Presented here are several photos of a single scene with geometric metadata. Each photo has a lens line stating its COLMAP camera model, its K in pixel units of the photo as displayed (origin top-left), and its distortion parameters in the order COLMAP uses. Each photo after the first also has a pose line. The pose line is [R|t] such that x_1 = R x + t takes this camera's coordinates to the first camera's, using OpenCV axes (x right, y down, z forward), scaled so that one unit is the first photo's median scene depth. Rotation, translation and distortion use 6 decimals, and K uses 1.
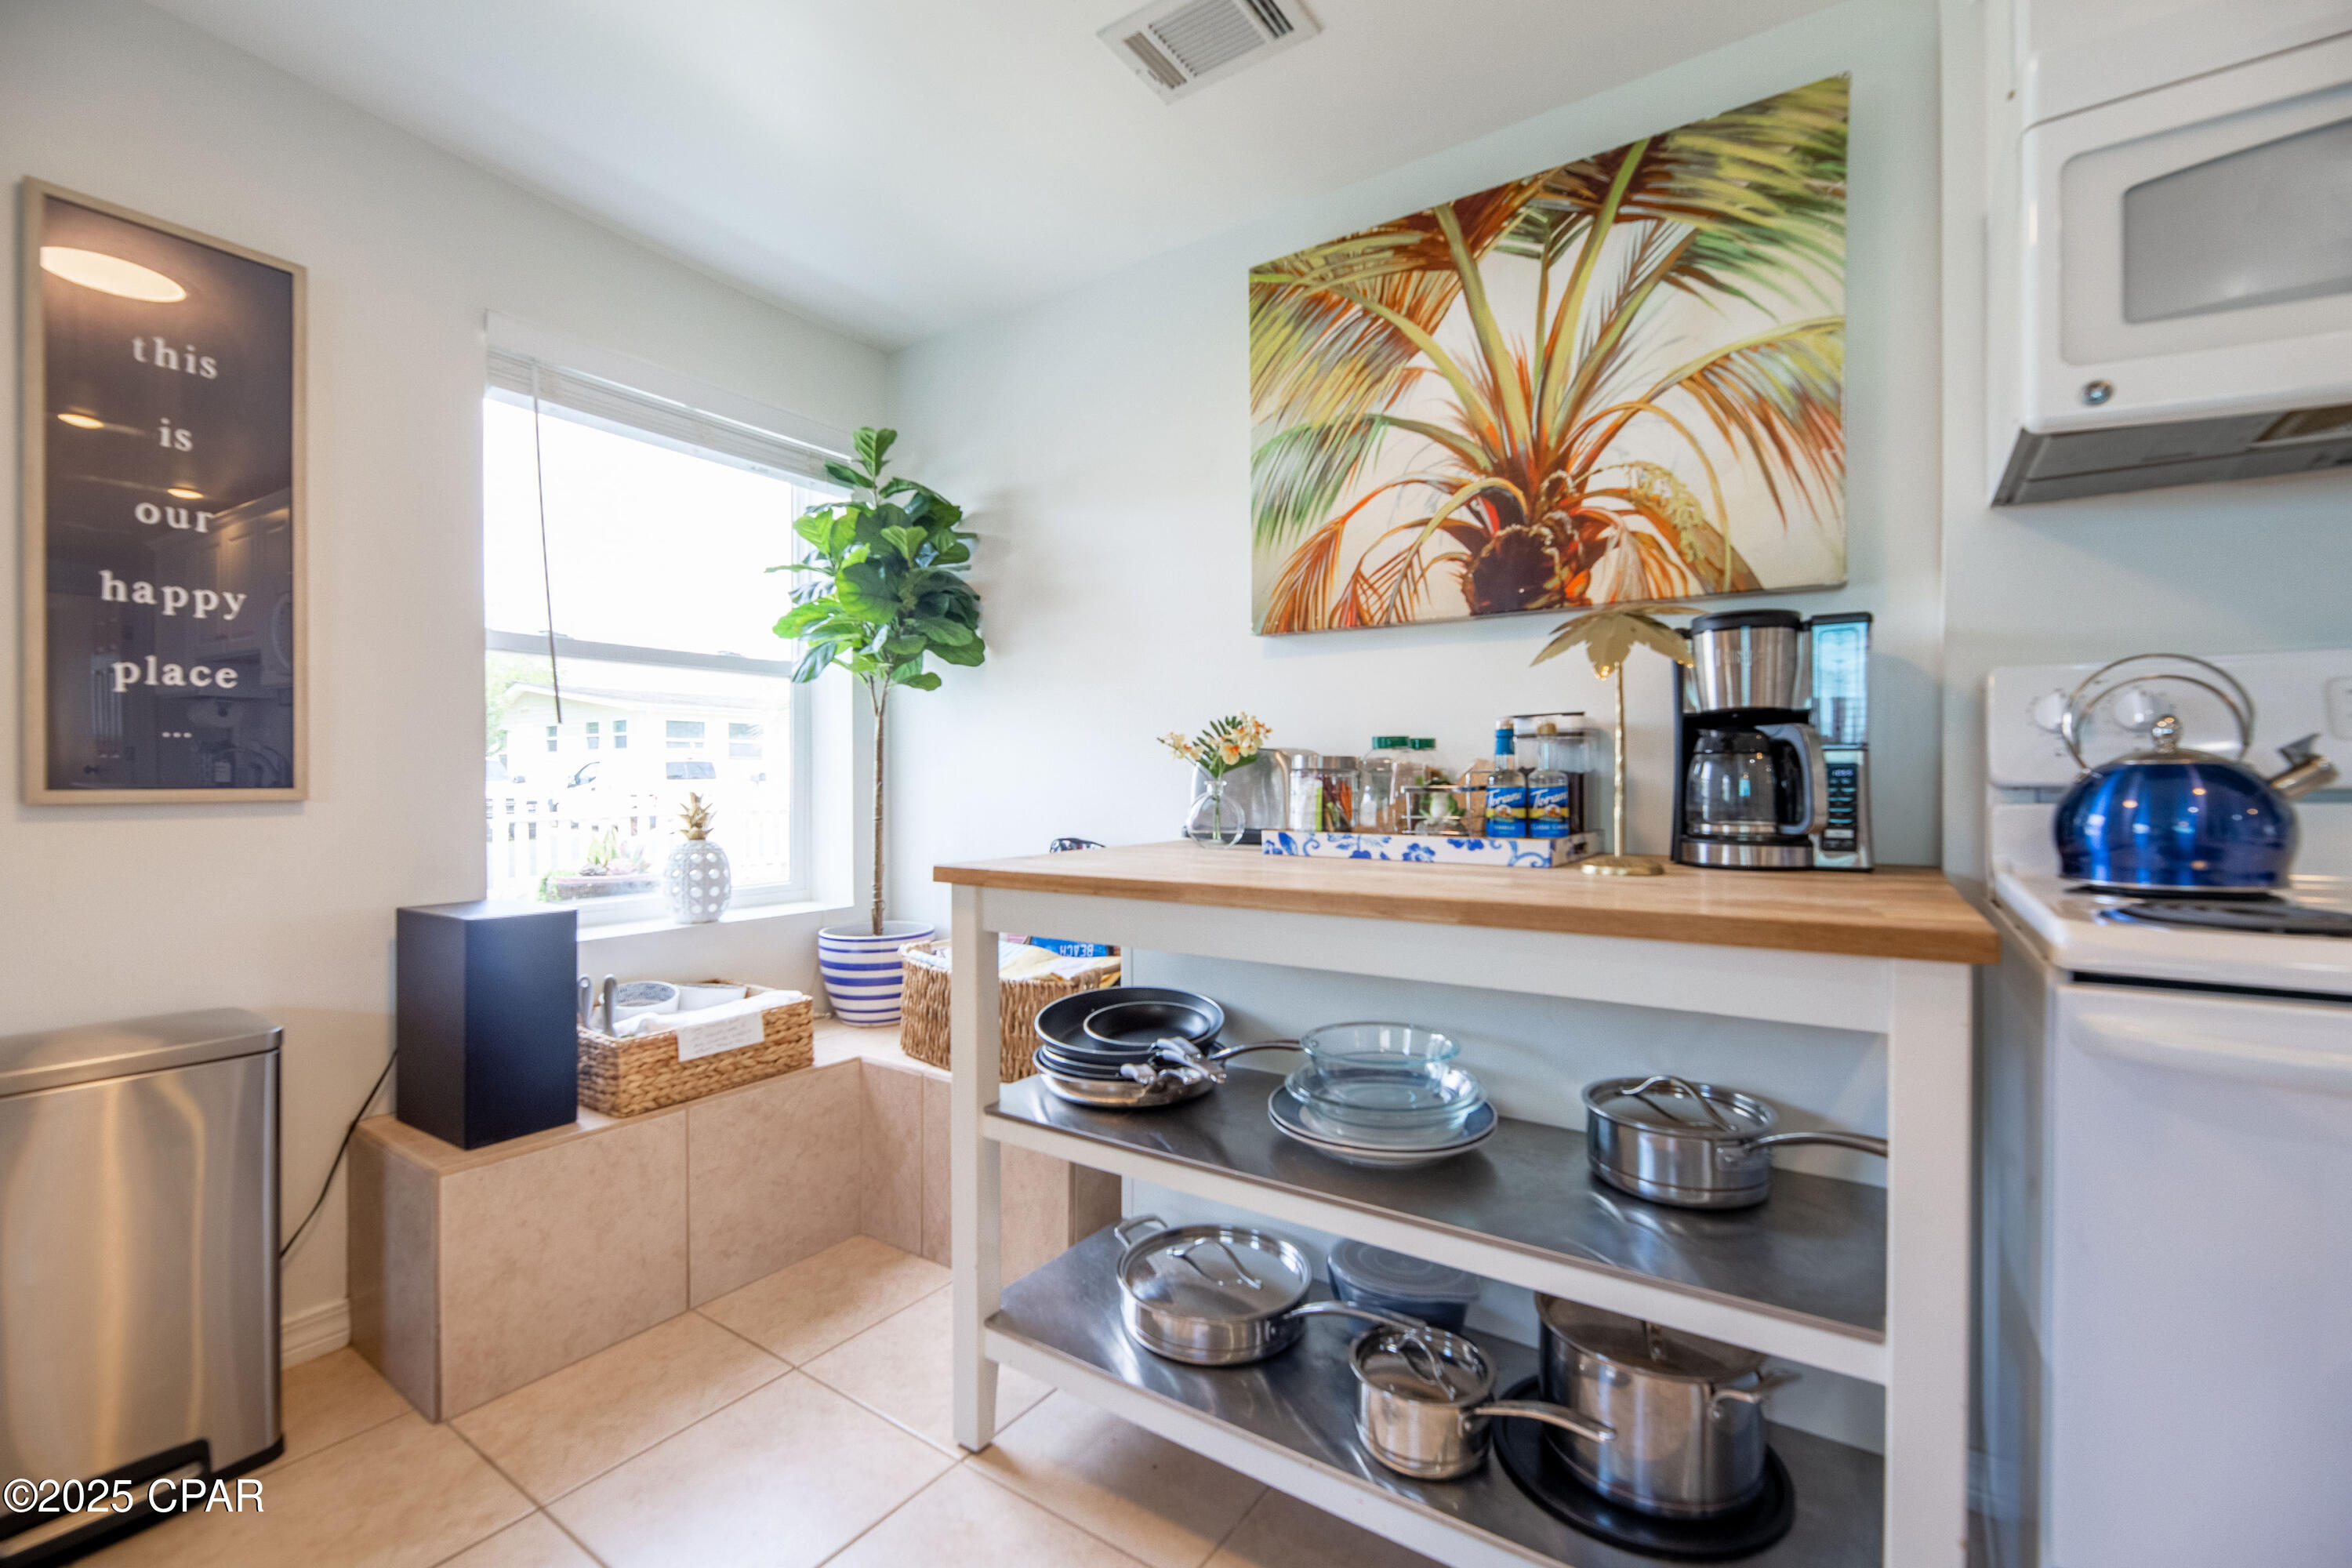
lens RADIAL K [[1010.3, 0, 1156.8], [0, 1010.3, 772.4], [0, 0, 1]] dist [0.000538, -0.000879]
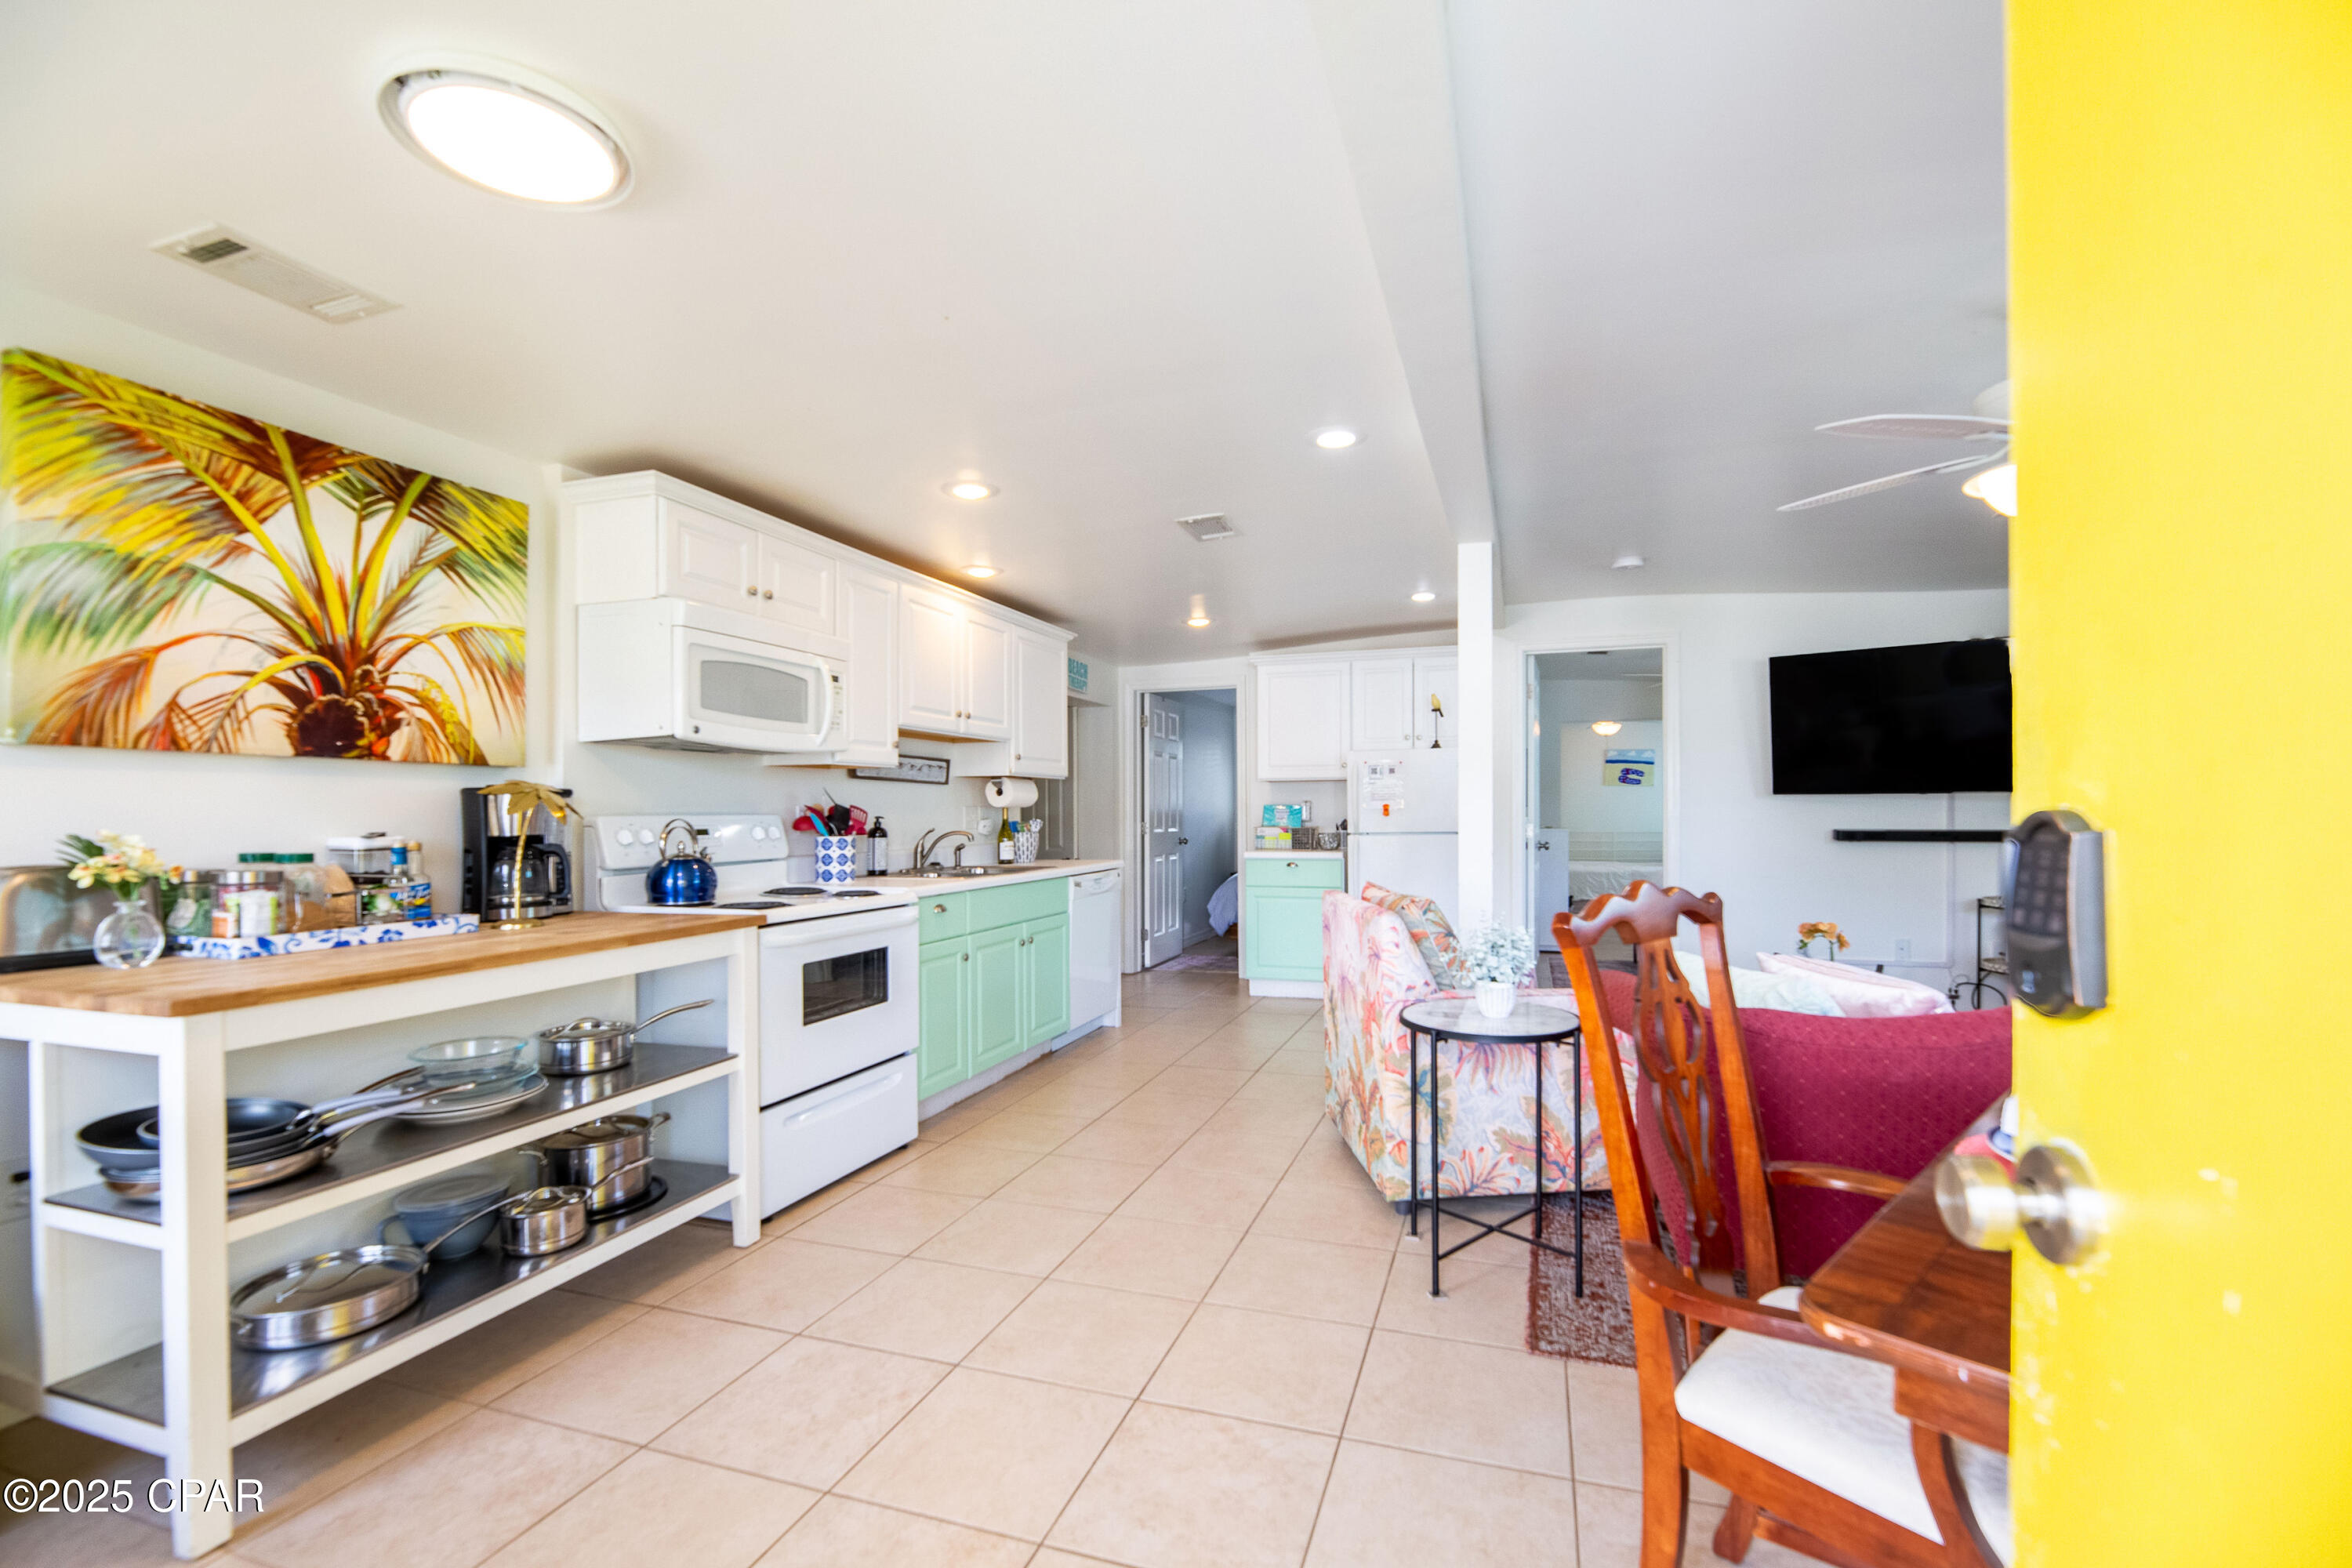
lens RADIAL K [[1010.3, 0, 1169.1], [0, 1010.3, 815.2], [0, 0, 1]] dist [0.000538, -0.000879]
pose [[-0.259592, 0.001427, 0.965717, -1.278702], [0.007090, 0.999975, 0.000428, -0.076208], [-0.965692, 0.006958, -0.259595, 0.271286]]
